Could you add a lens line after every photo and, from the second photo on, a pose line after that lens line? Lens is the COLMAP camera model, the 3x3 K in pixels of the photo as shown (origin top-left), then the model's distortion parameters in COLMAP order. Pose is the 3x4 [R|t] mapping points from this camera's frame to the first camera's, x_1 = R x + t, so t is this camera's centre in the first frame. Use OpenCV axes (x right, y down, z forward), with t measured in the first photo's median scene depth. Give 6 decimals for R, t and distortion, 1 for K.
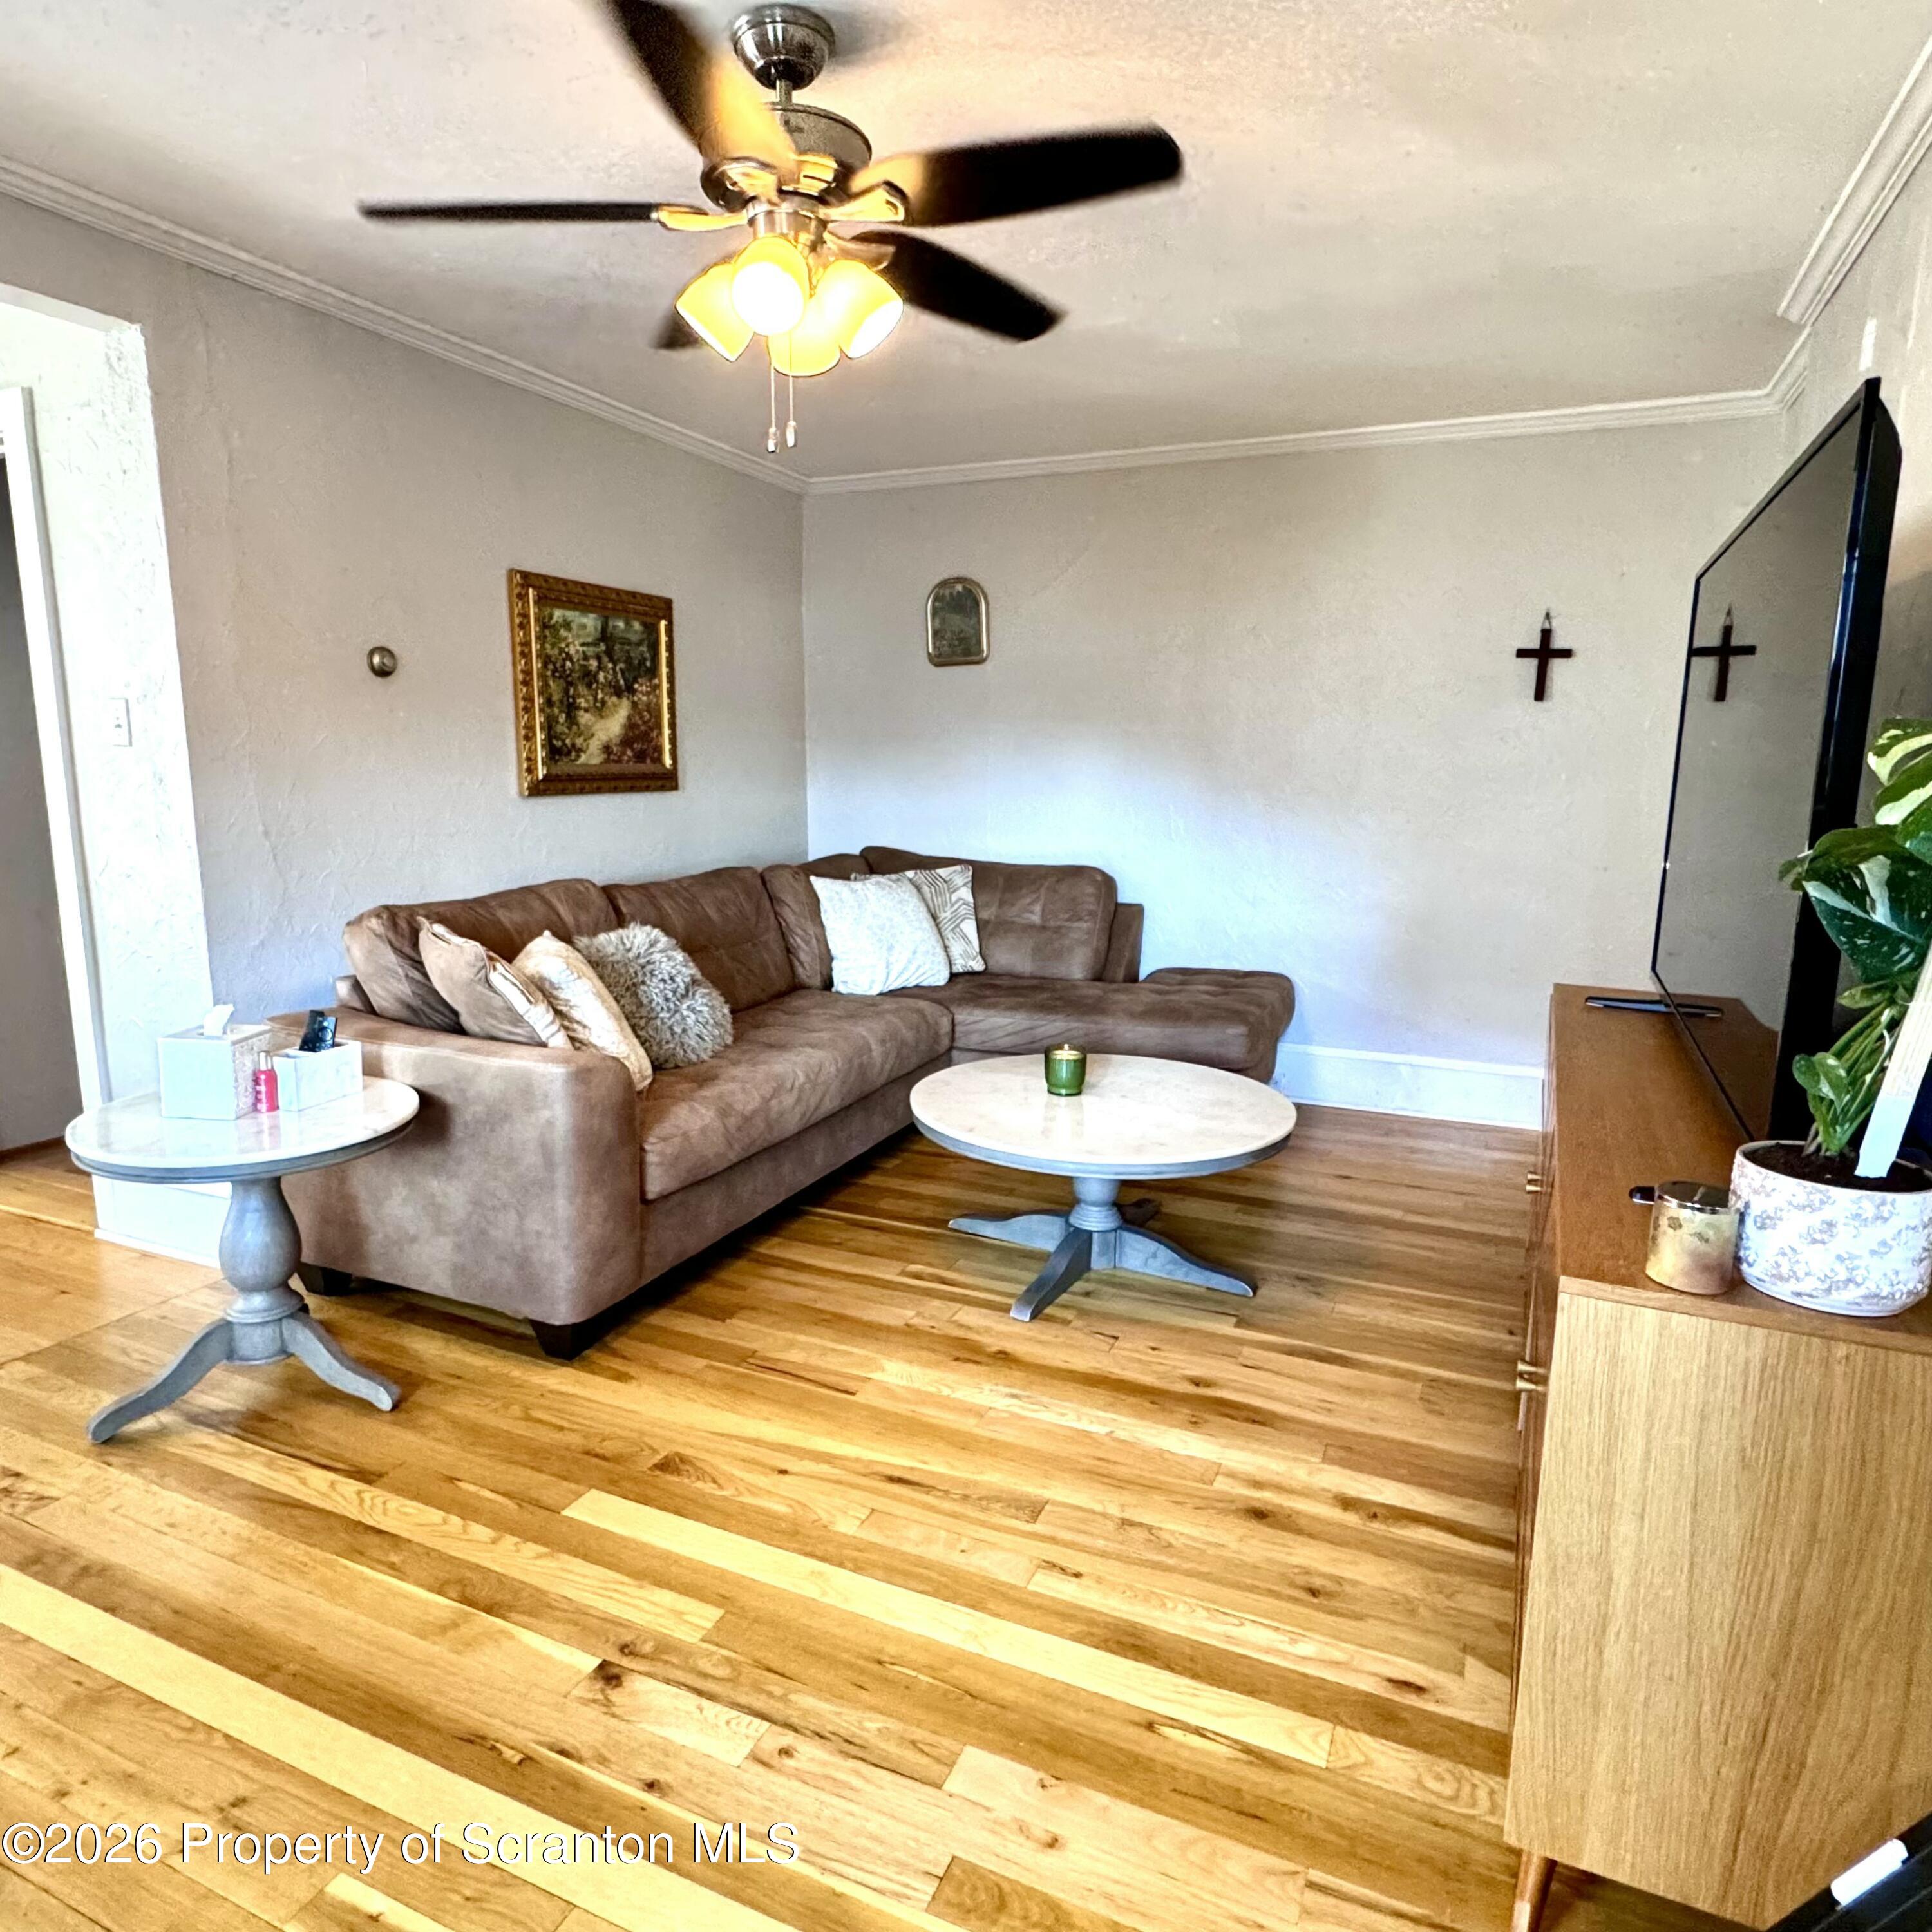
lens RADIAL K [[1256.2, 0, 962.6], [0, 1256.2, 964.6], [0, 0, 1]] dist [-0.001058, 0.000635]
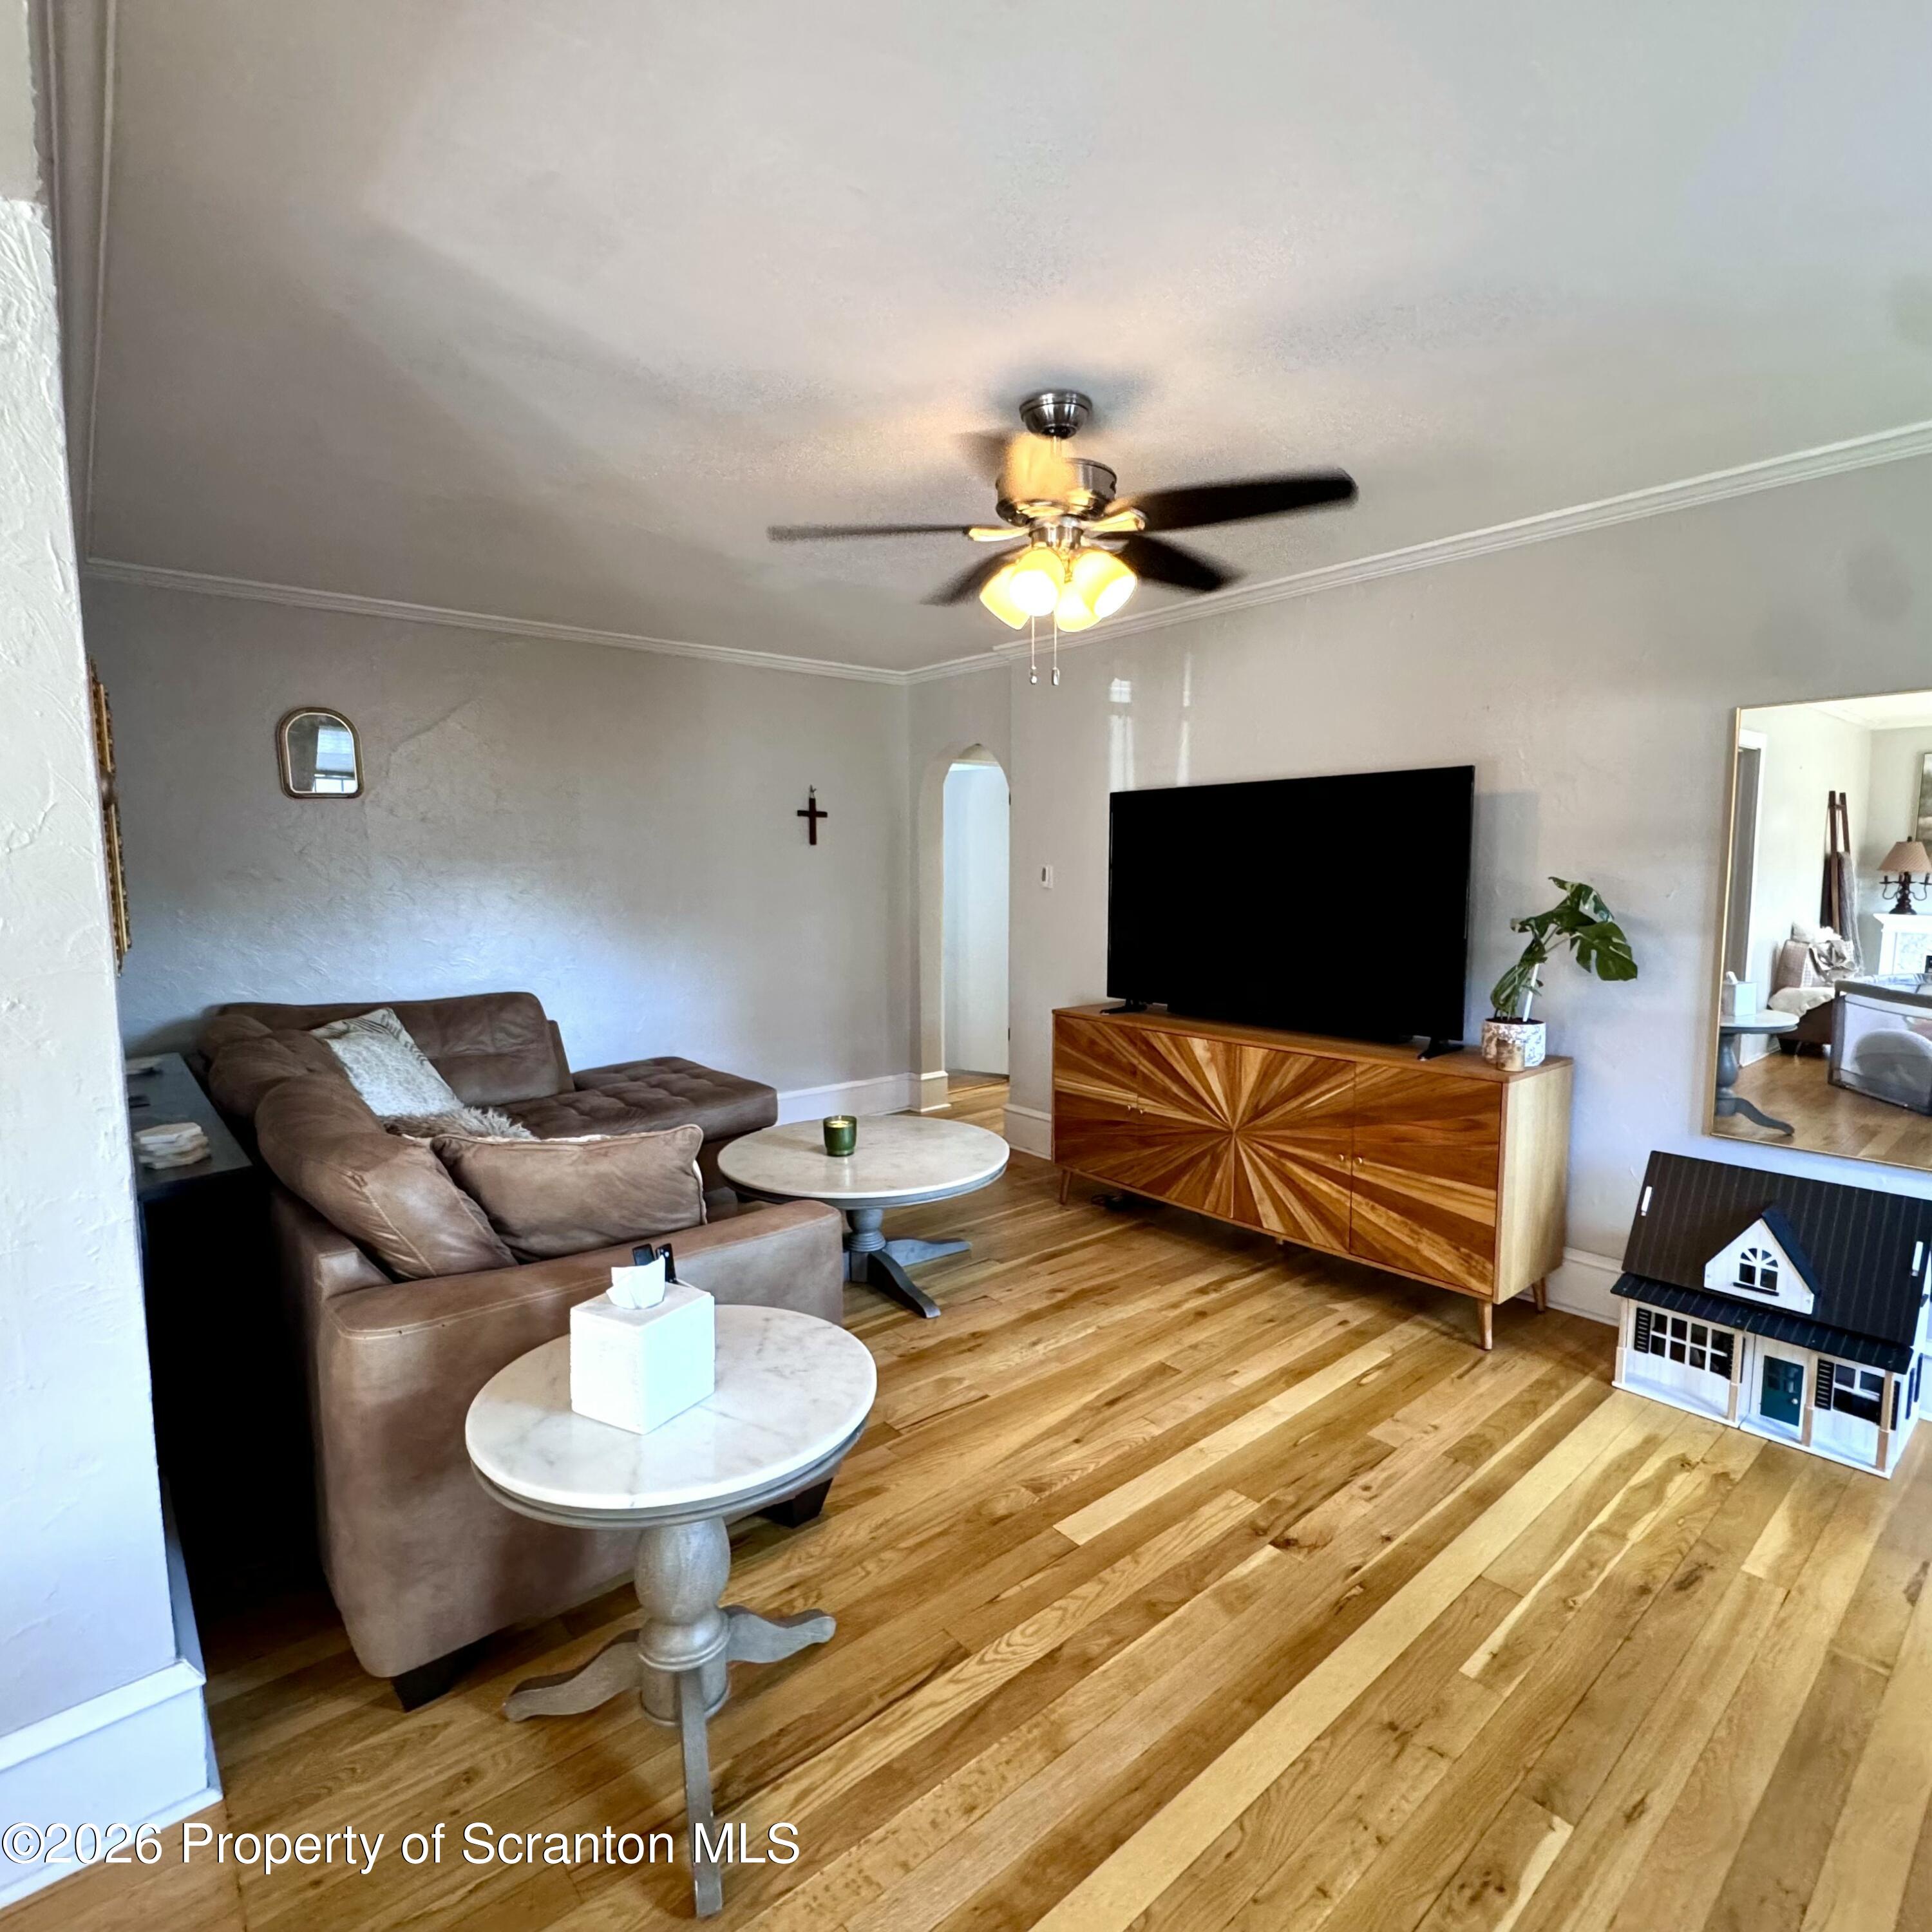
lens RADIAL K [[1043.3, 0, 966.1], [0, 1043.3, 968.4], [0, 0, 1]] dist [-0.003358, -0.000293]
pose [[0.422534, -0.100771, 0.900728, -1.151458], [0.160876, 0.986358, 0.034884, -0.144527], [-0.891955, 0.130165, 0.432981, 0.579811]]
